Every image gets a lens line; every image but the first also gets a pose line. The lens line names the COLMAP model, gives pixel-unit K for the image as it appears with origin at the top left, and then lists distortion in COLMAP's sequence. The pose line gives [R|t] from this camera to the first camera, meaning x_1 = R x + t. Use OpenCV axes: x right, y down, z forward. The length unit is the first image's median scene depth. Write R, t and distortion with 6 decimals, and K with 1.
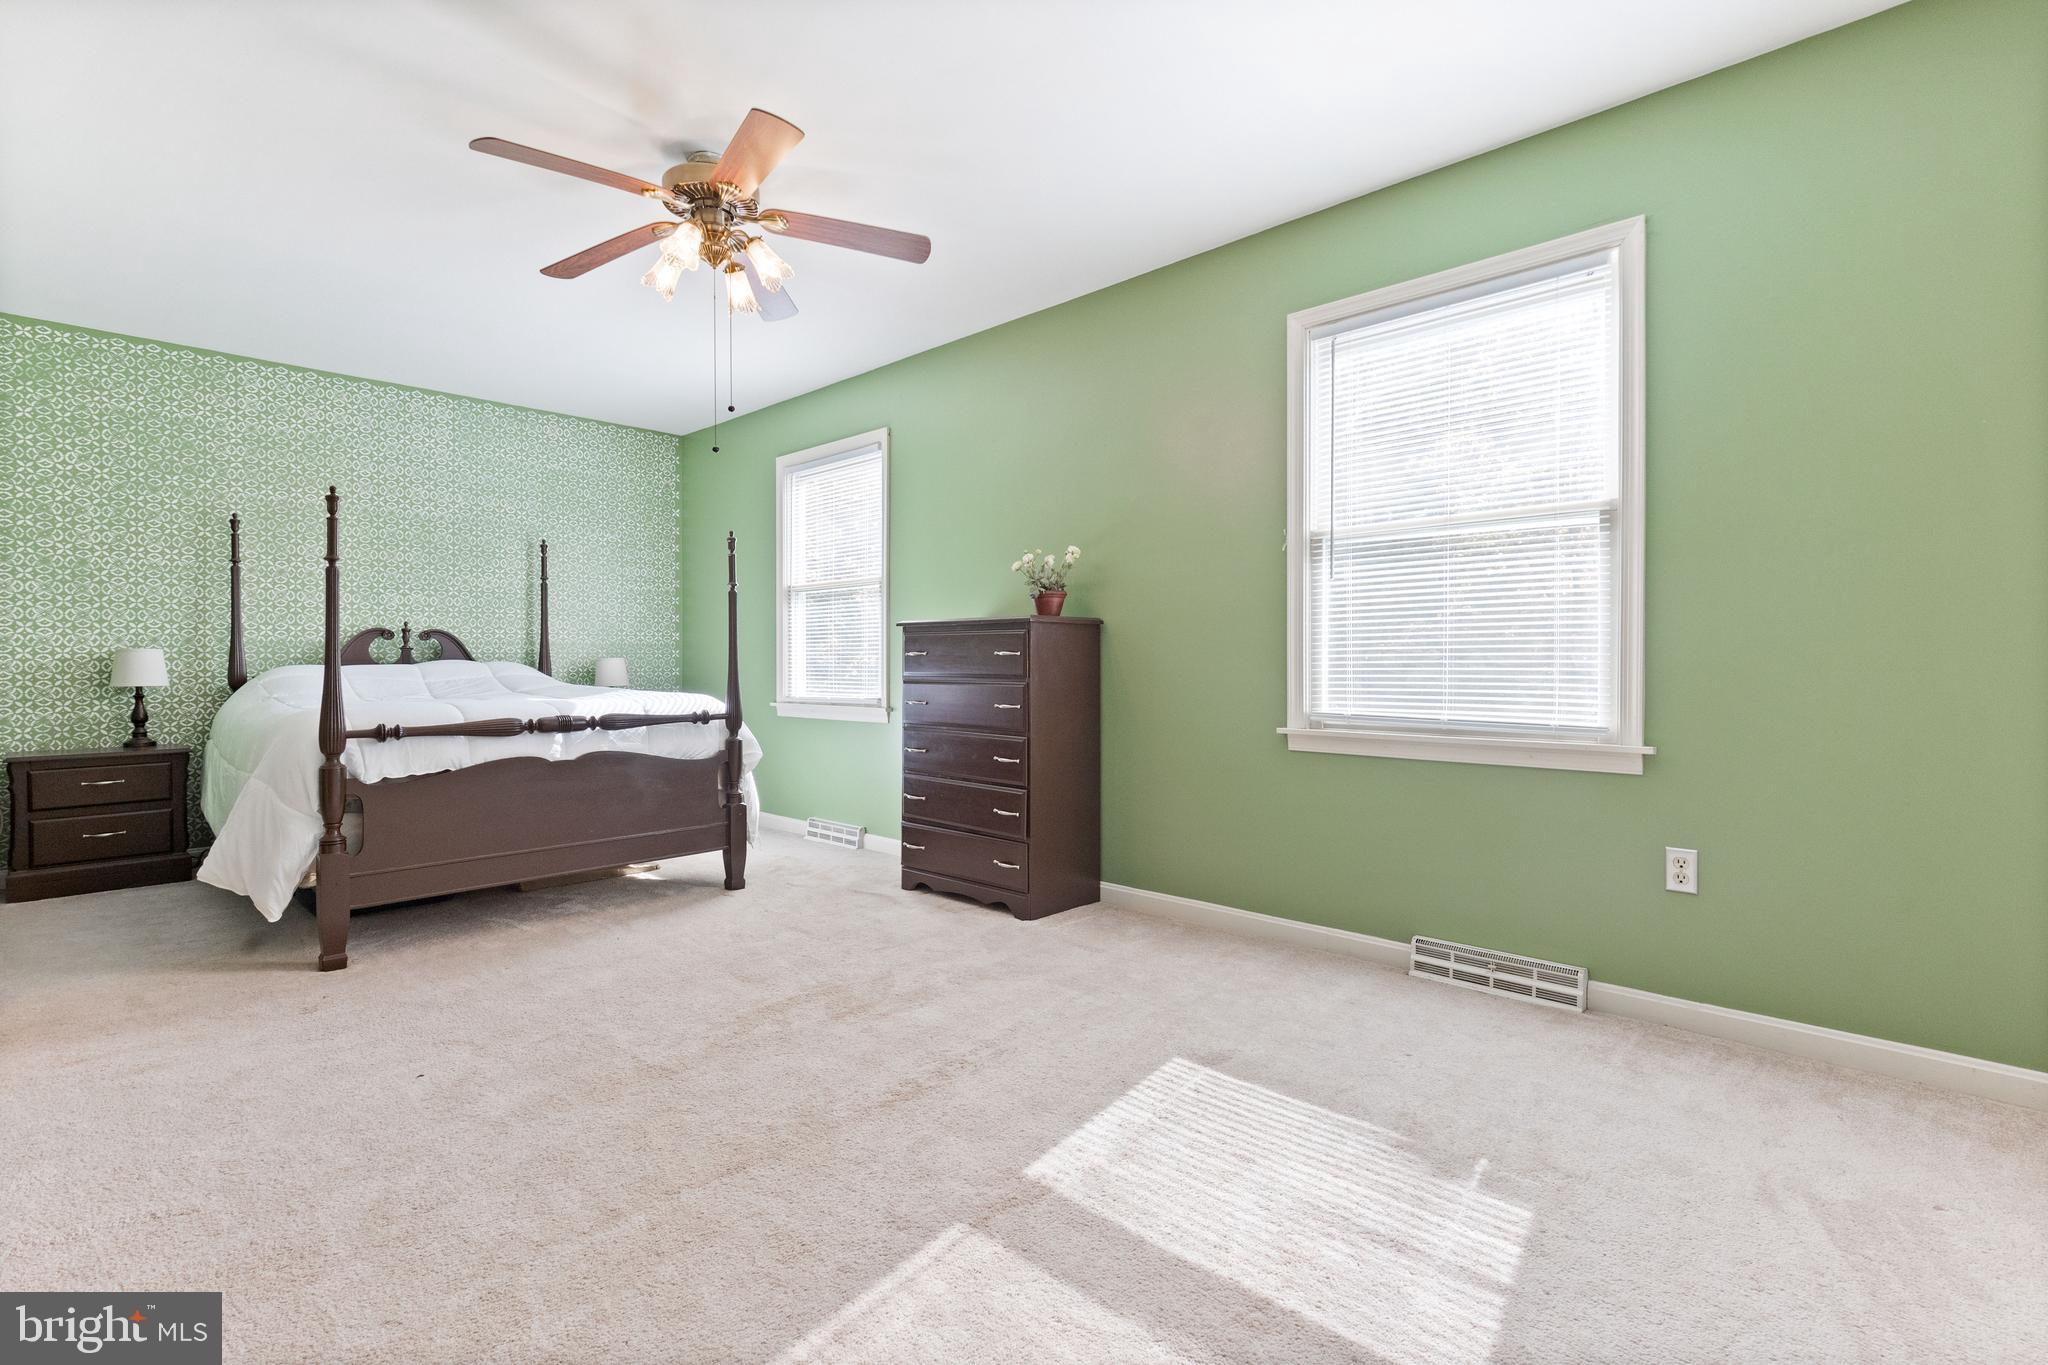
lens RADIAL K [[940.0, 0, 1021.2], [0, 940.0, 683.5], [0, 0, 1]] dist [0.000998, 0.000808]
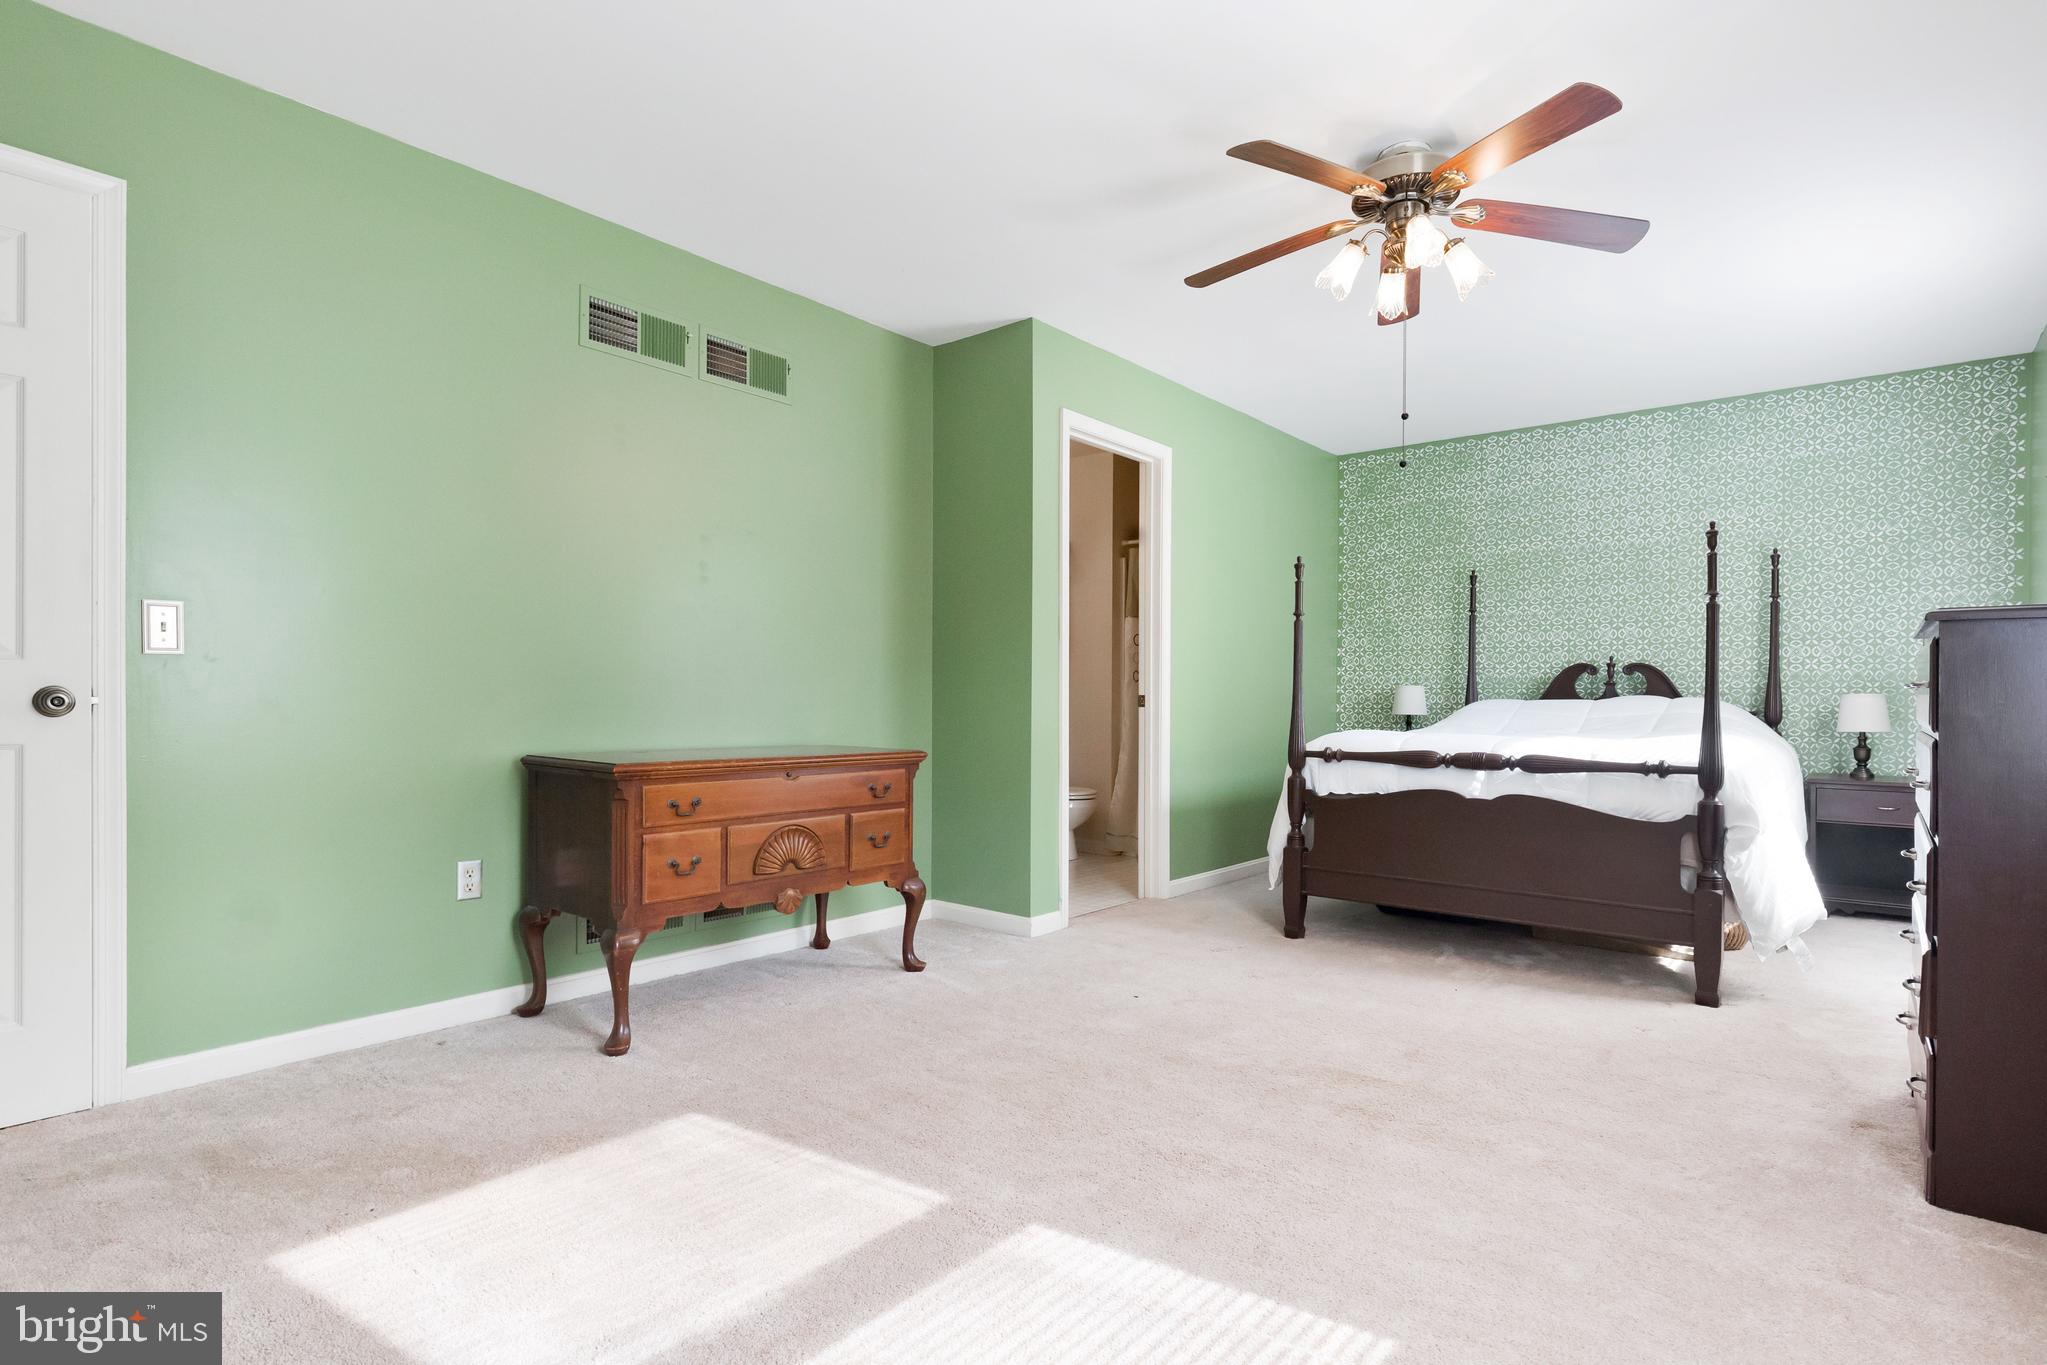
lens RADIAL K [[1031.7, 0, 1021.4], [0, 1031.7, 703.5], [0, 0, 1]] dist [-0.003319, -0.000643]
pose [[0.064217, 0.010466, -0.997881, 0.447374], [-0.029999, 0.999513, 0.008553, -0.009005], [0.997485, 0.029386, 0.064500, 0.386761]]
